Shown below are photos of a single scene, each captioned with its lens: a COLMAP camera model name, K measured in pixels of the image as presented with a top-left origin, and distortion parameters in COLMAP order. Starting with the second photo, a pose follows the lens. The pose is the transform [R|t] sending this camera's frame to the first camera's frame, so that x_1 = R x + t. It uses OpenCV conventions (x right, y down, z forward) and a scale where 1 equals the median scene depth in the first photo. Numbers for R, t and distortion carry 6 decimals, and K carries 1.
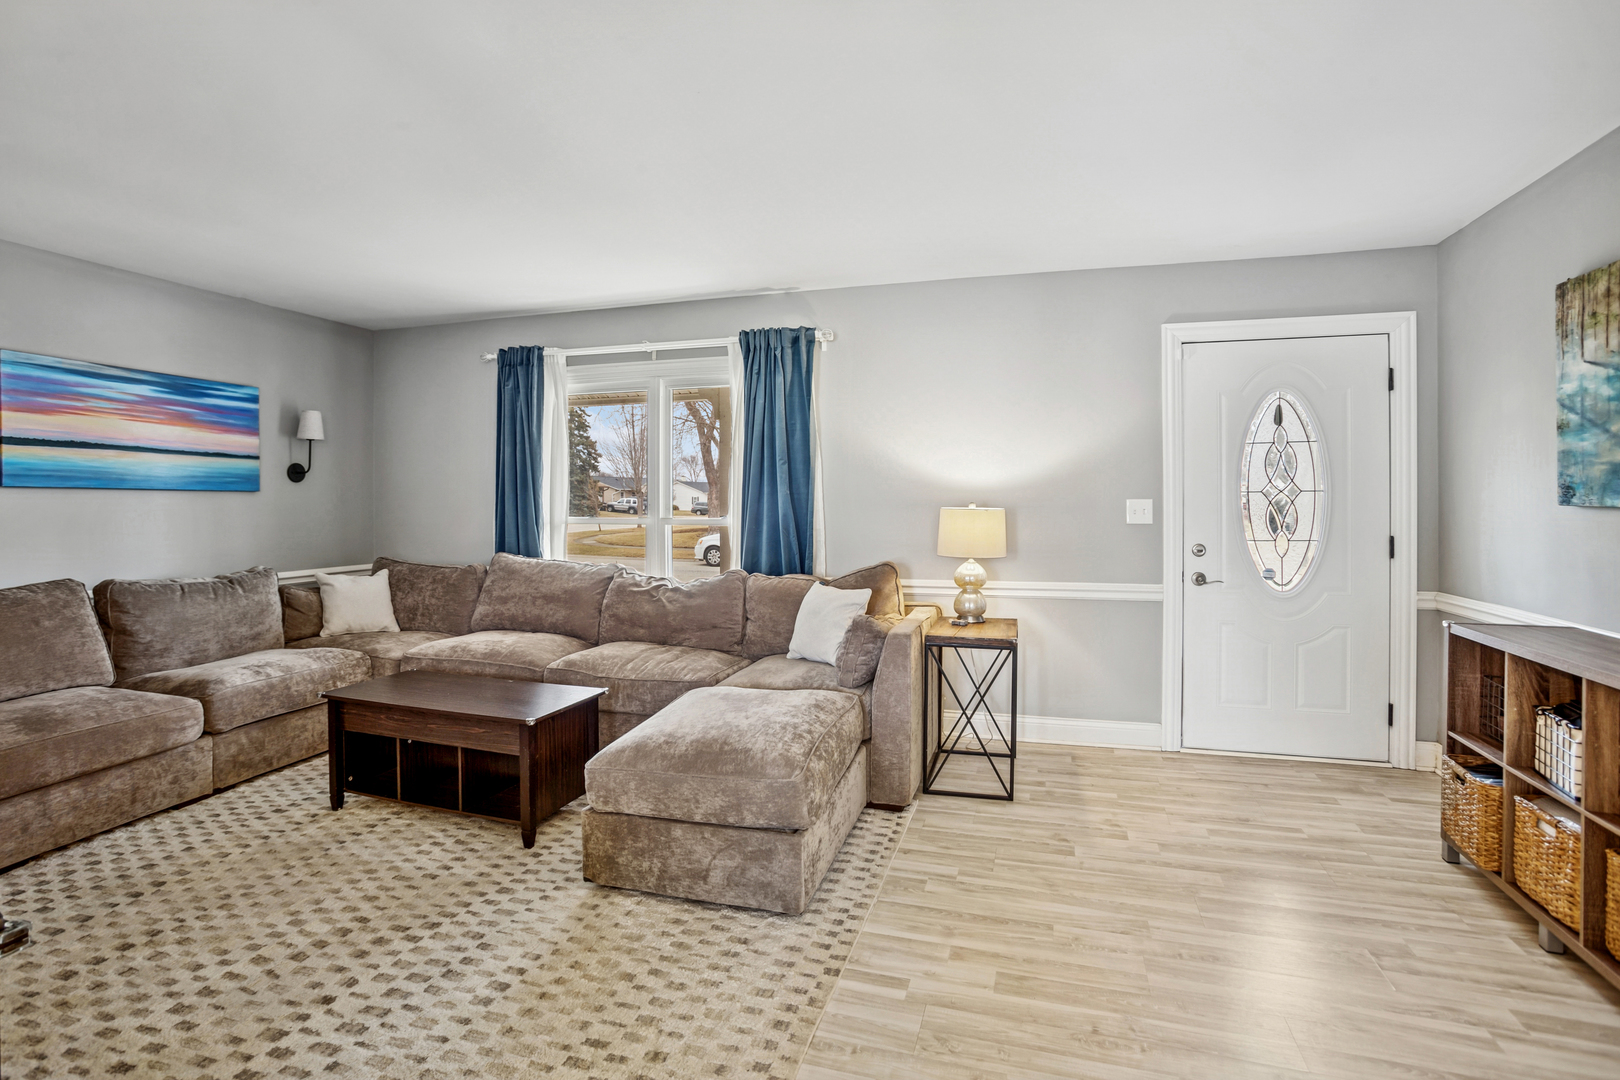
lens RADIAL K [[793.2, 0, 826.3], [0, 793.2, 517.0], [0, 0, 1]] dist [-0.043500, 0.003034]
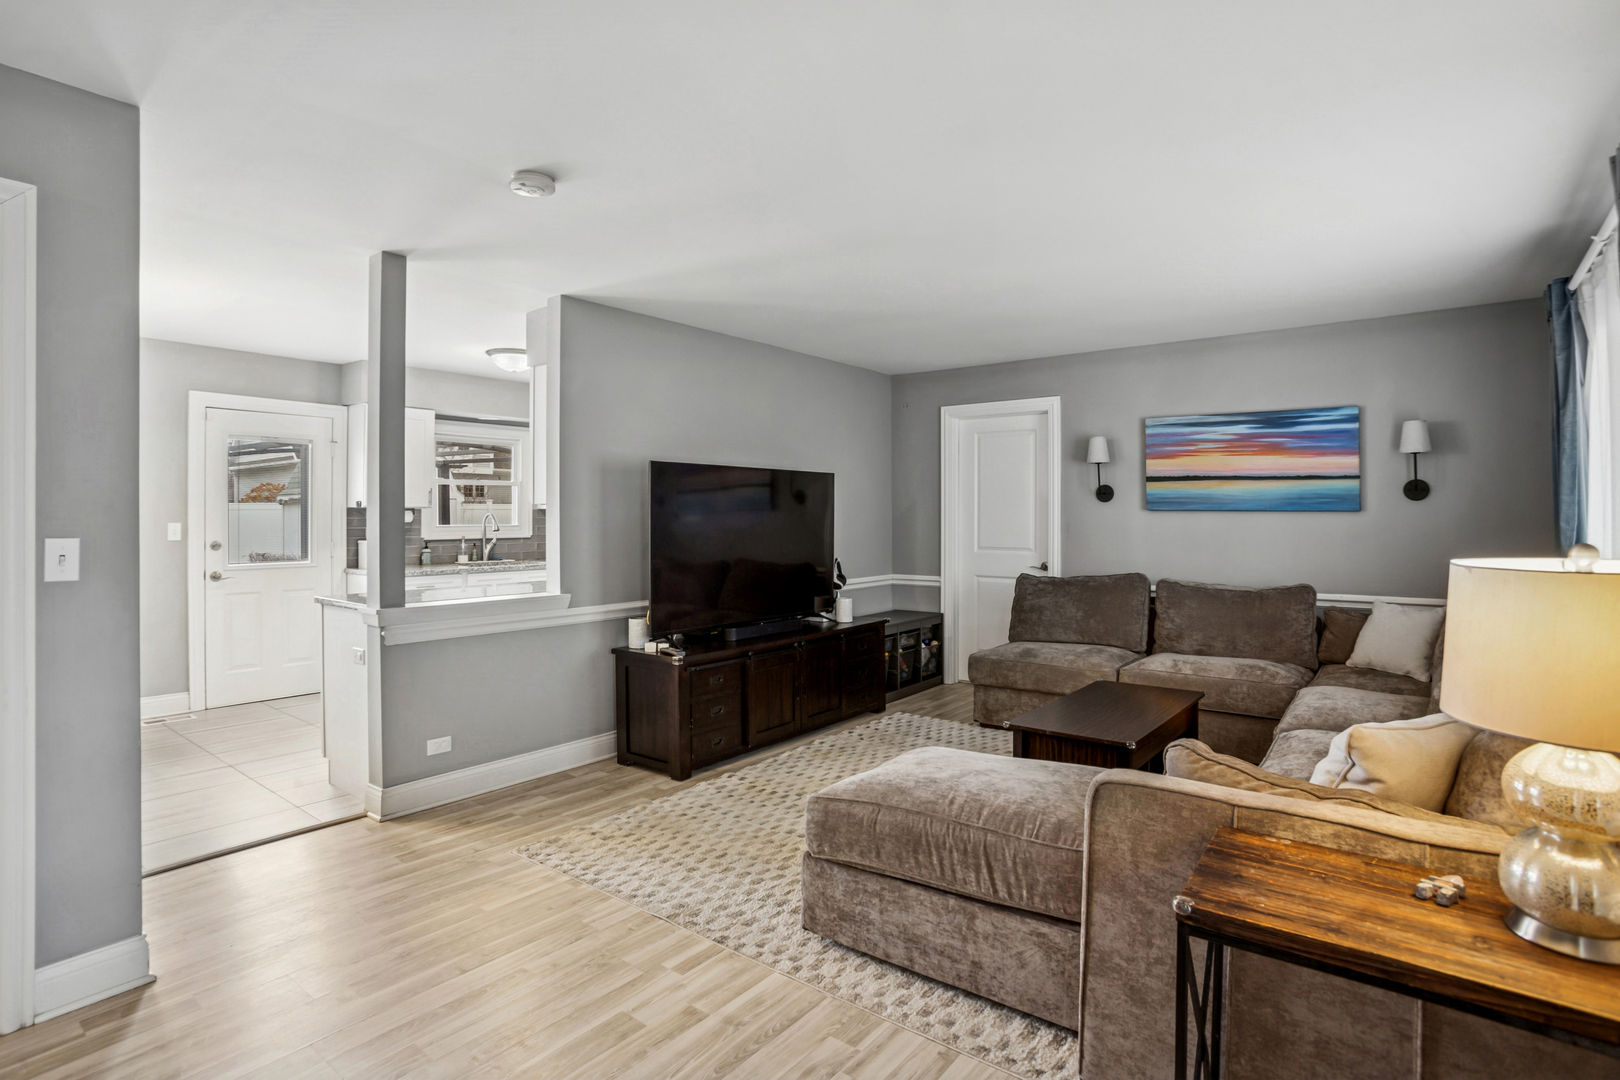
lens RADIAL K [[860.0, 0, 808.0], [0, 860.0, 518.9], [0, 0, 1]] dist [-0.025537, 0.004649]
pose [[-0.397003, 0.005723, -0.917799, 0.690535], [-0.016160, 0.999782, 0.013224, -0.033156], [0.917675, 0.020082, -0.396824, 1.000831]]
